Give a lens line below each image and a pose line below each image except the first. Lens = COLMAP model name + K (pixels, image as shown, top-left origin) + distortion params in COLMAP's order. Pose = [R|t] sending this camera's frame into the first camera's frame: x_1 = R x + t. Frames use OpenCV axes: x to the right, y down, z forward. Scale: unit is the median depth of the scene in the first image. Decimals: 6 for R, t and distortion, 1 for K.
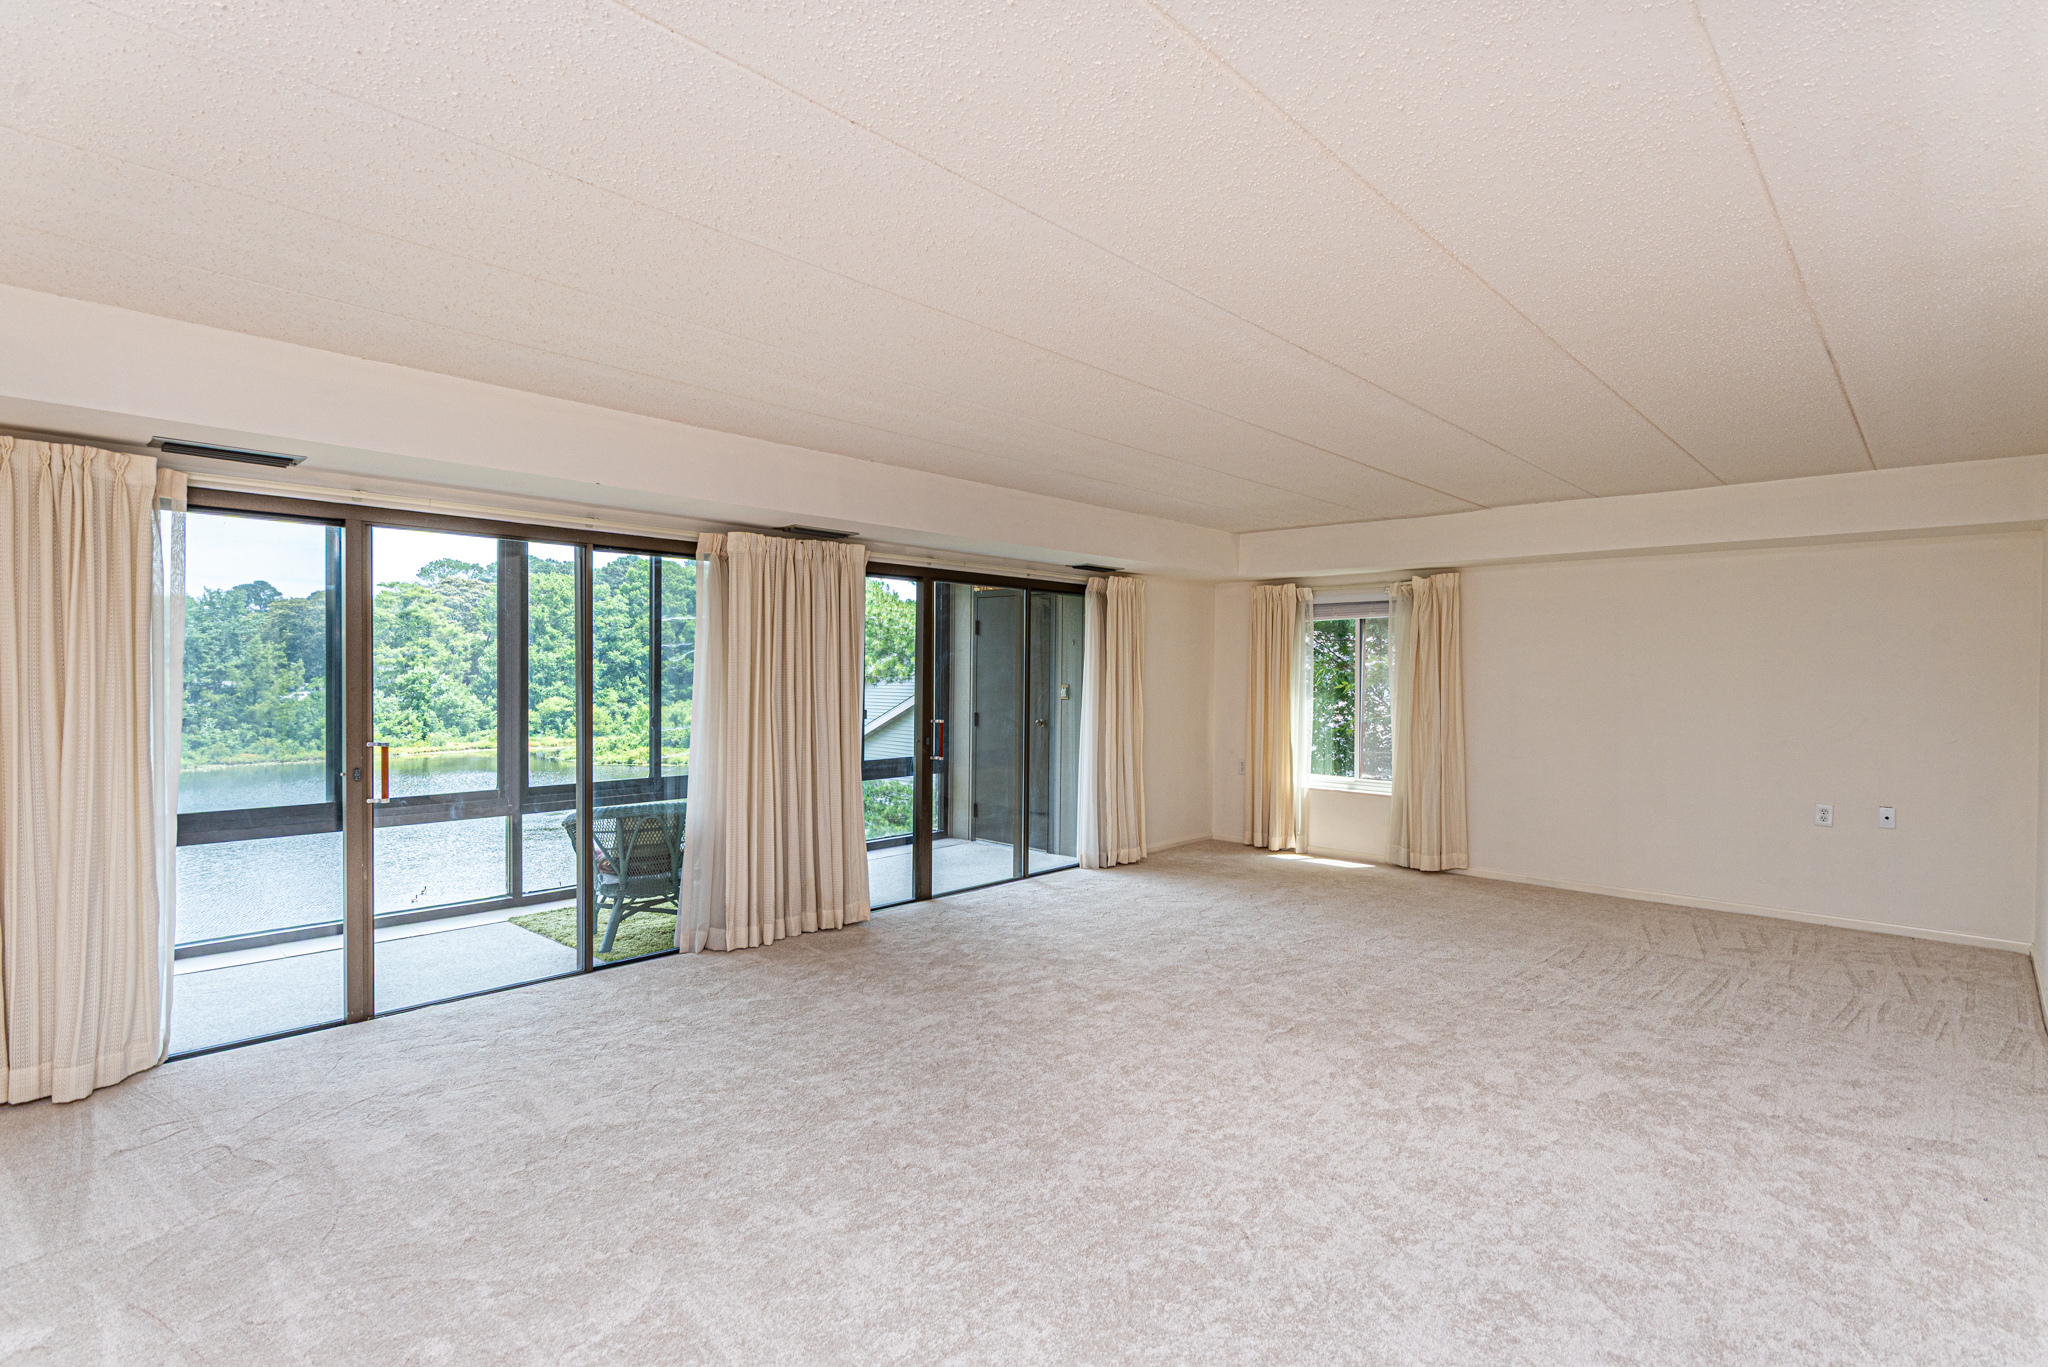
lens RADIAL K [[1010.9, 0, 1039.3], [0, 1010.9, 687.8], [0, 0, 1]] dist [0.002914, -0.002051]
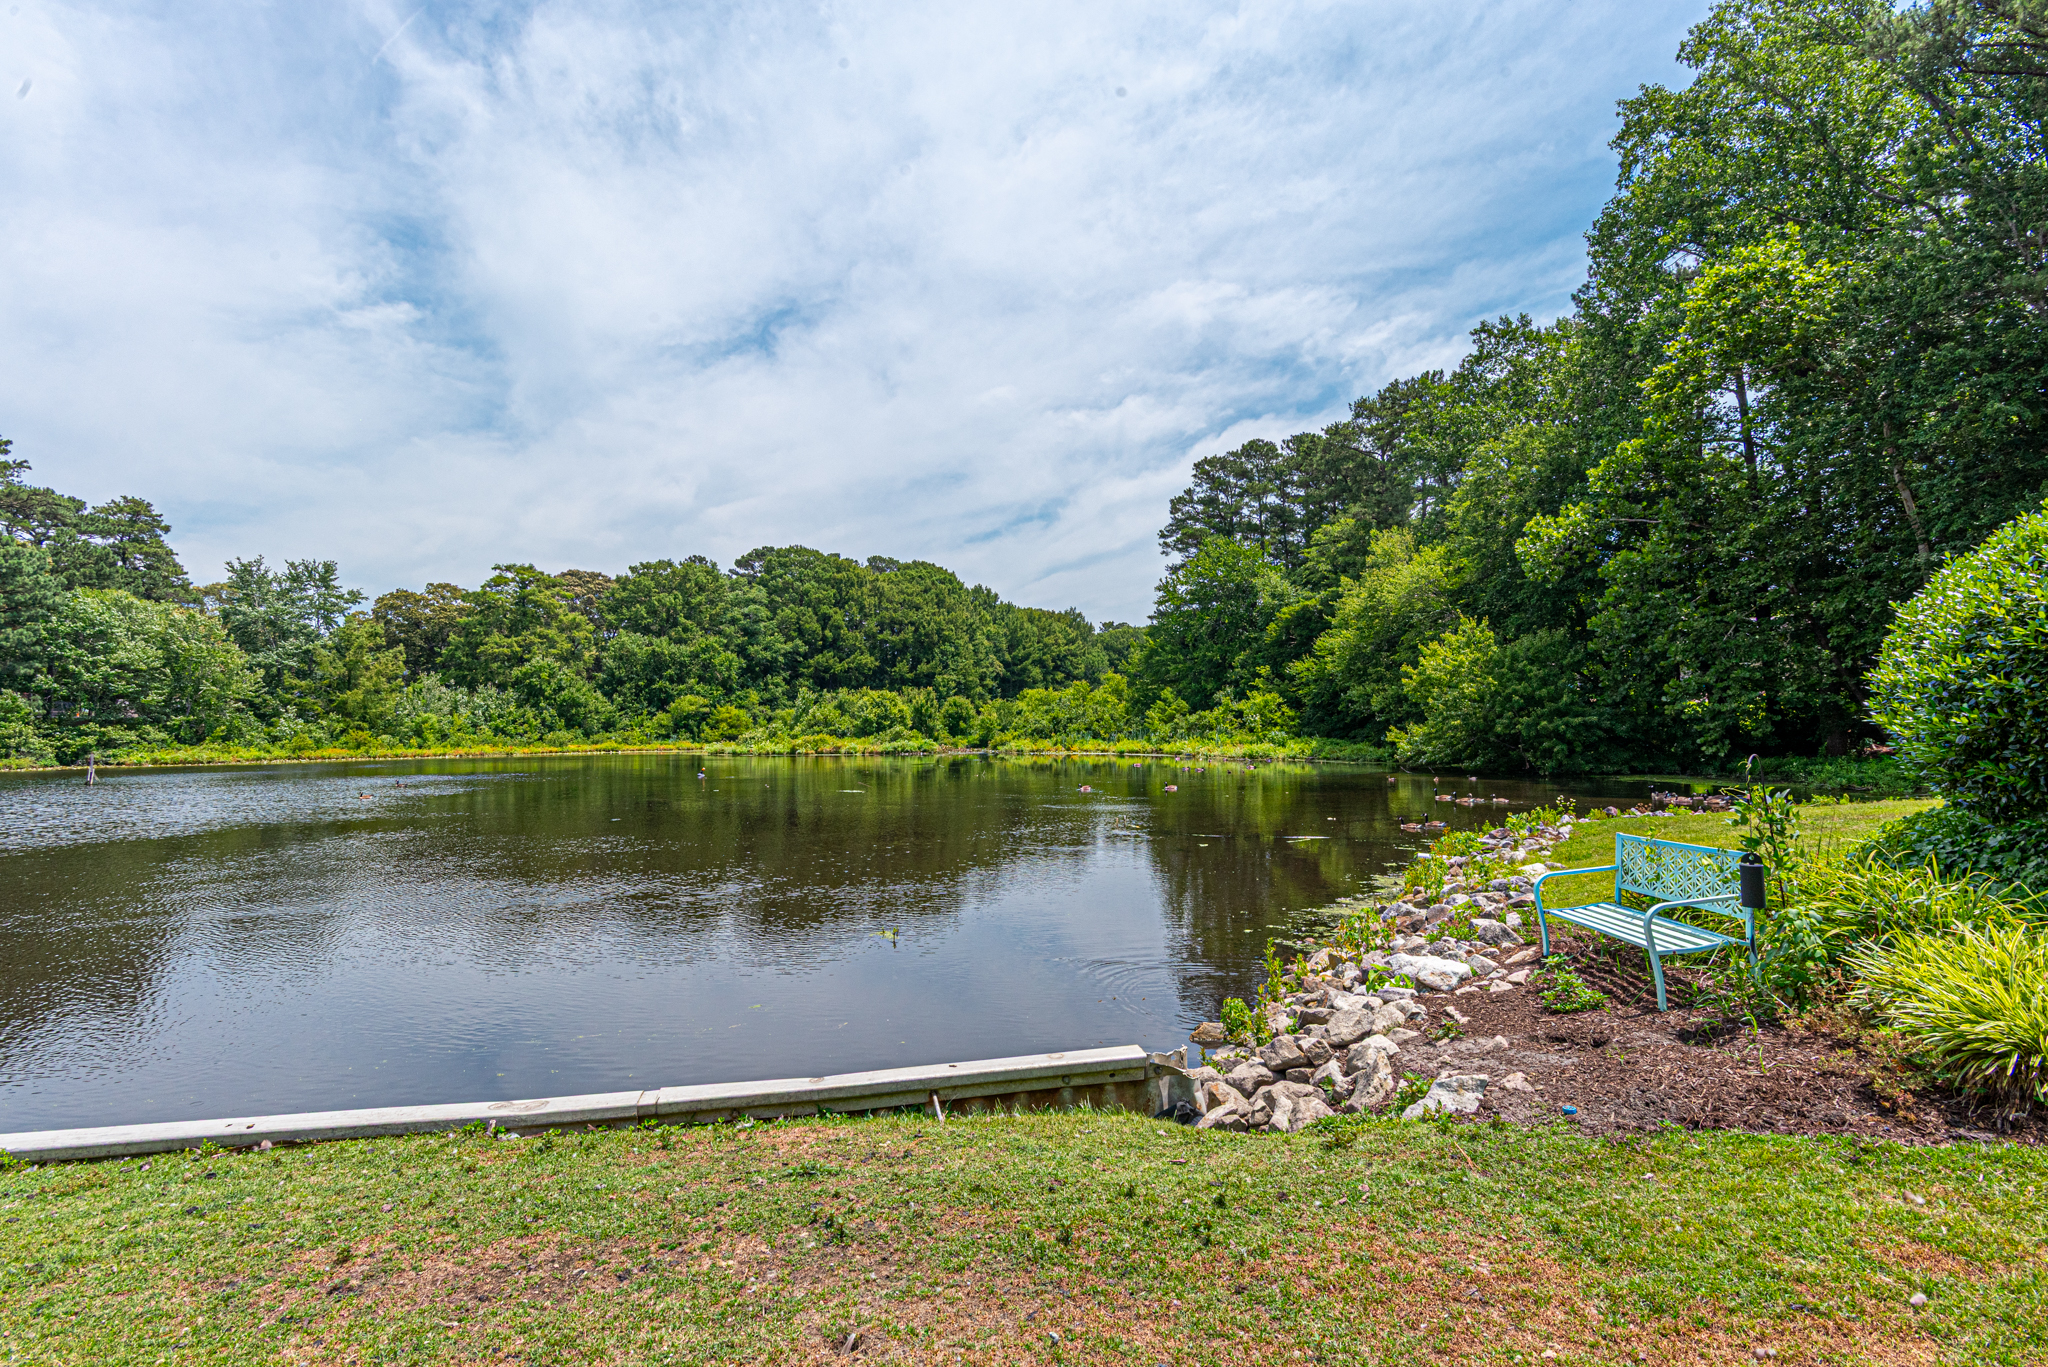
lens RADIAL K [[1010.9, 0, 1039.2], [0, 1010.9, 684.8], [0, 0, 1]] dist [0.002914, -0.002051]
pose [[0.996222, -0.023545, -0.083591, -0.150565], [0.018451, 0.997955, -0.061201, 0.073119], [0.084861, 0.059427, 0.994619, 0.236711]]
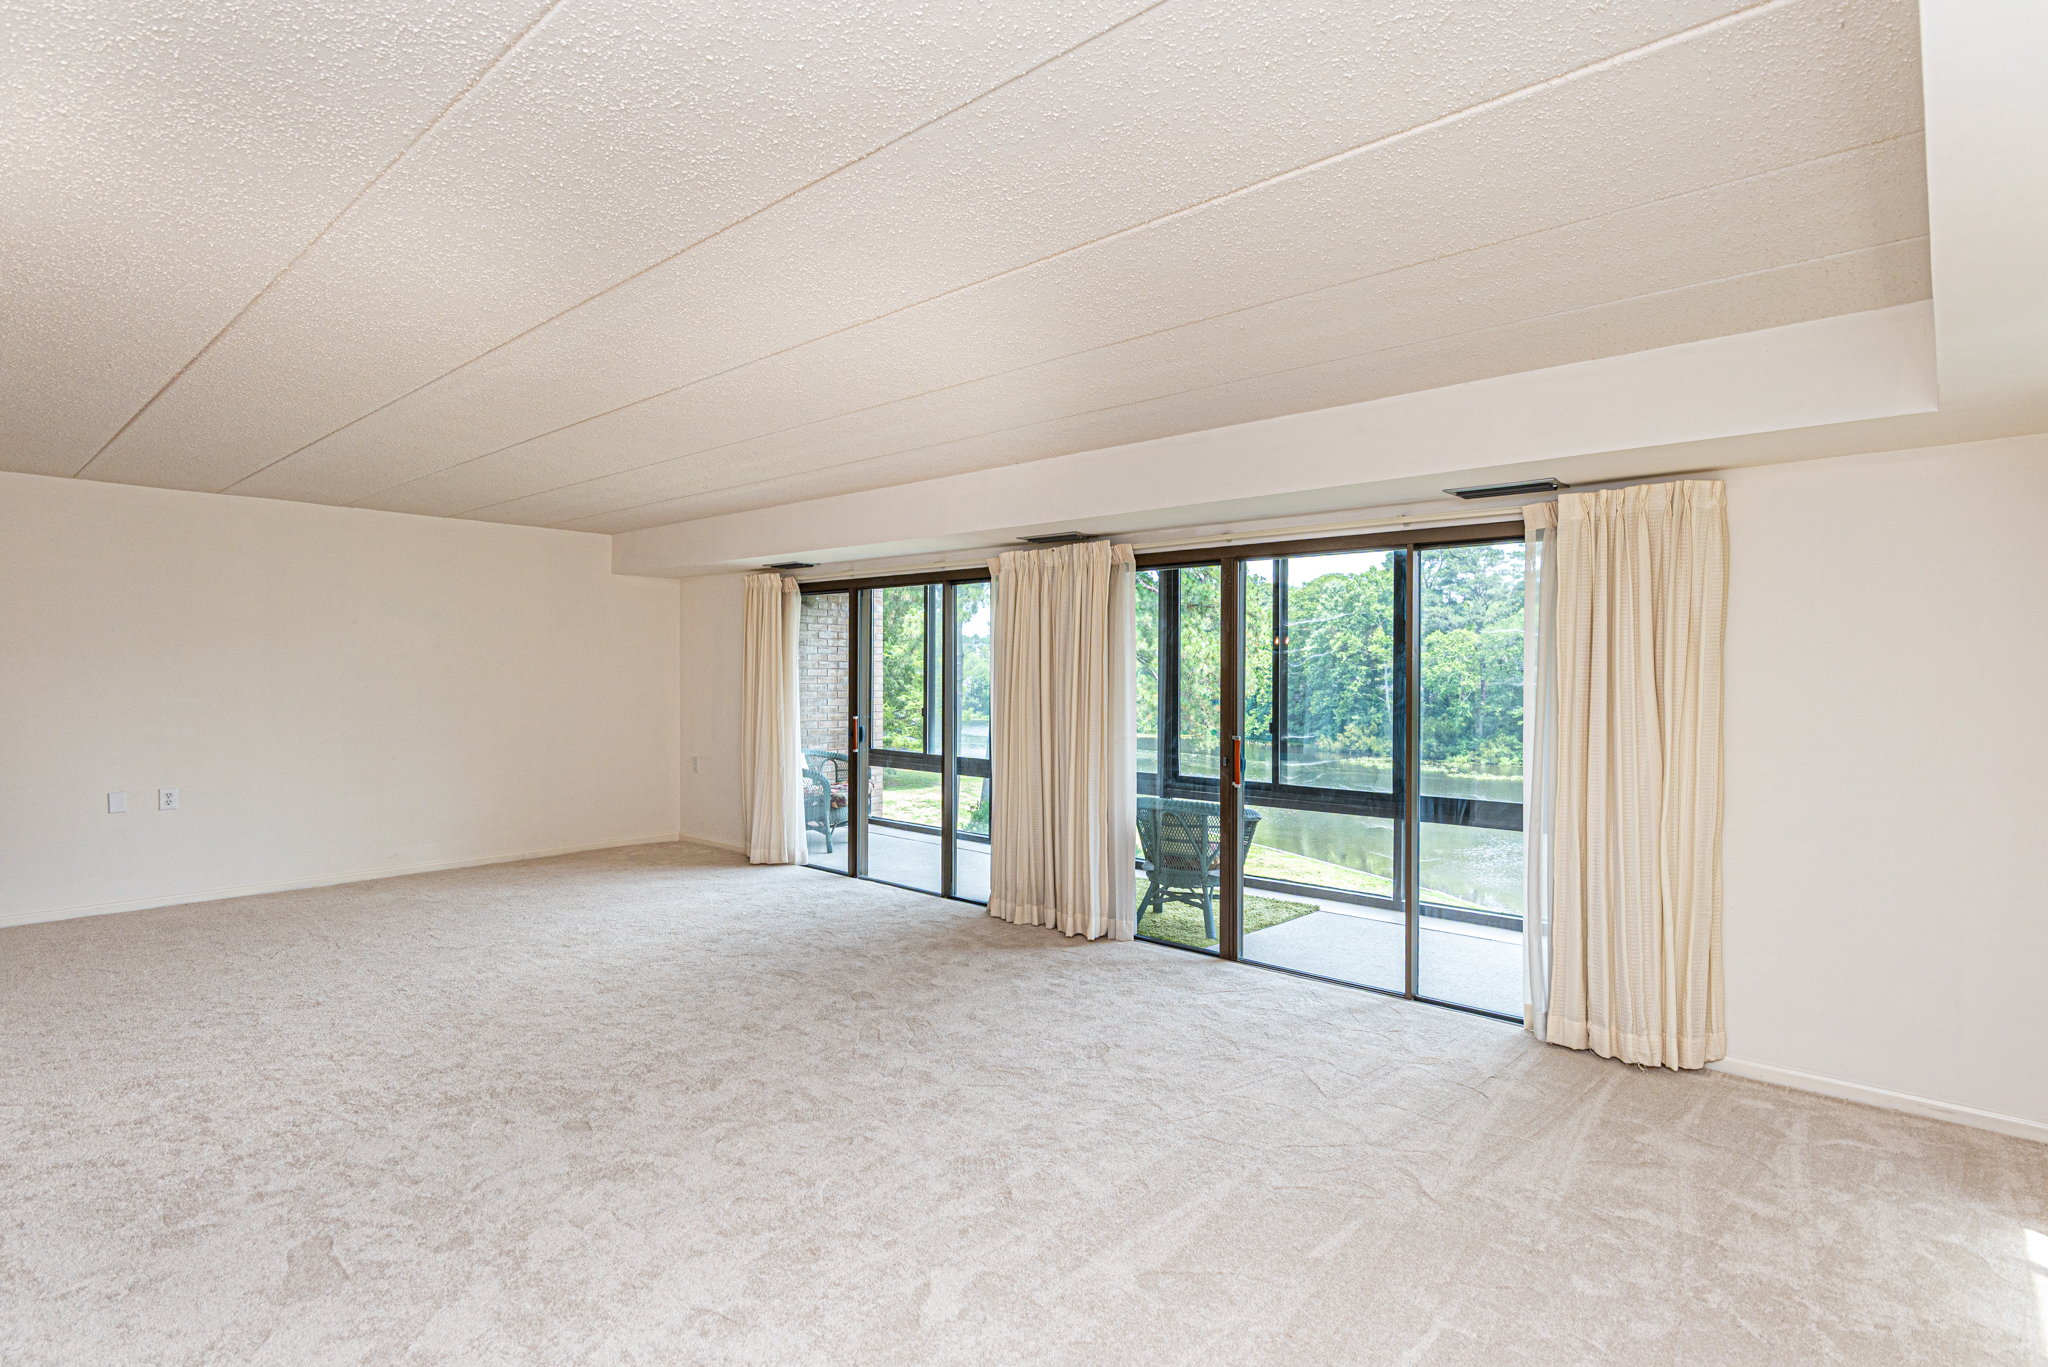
lens RADIAL K [[1010.9, 0, 1034.2], [0, 1010.9, 690.1], [0, 0, 1]] dist [0.002914, -0.002051]
pose [[0.014428, 0.009407, -0.999852, 0.038603], [-0.021599, 0.999725, 0.009094, -0.000460], [0.999663, 0.021464, 0.014627, 0.046559]]
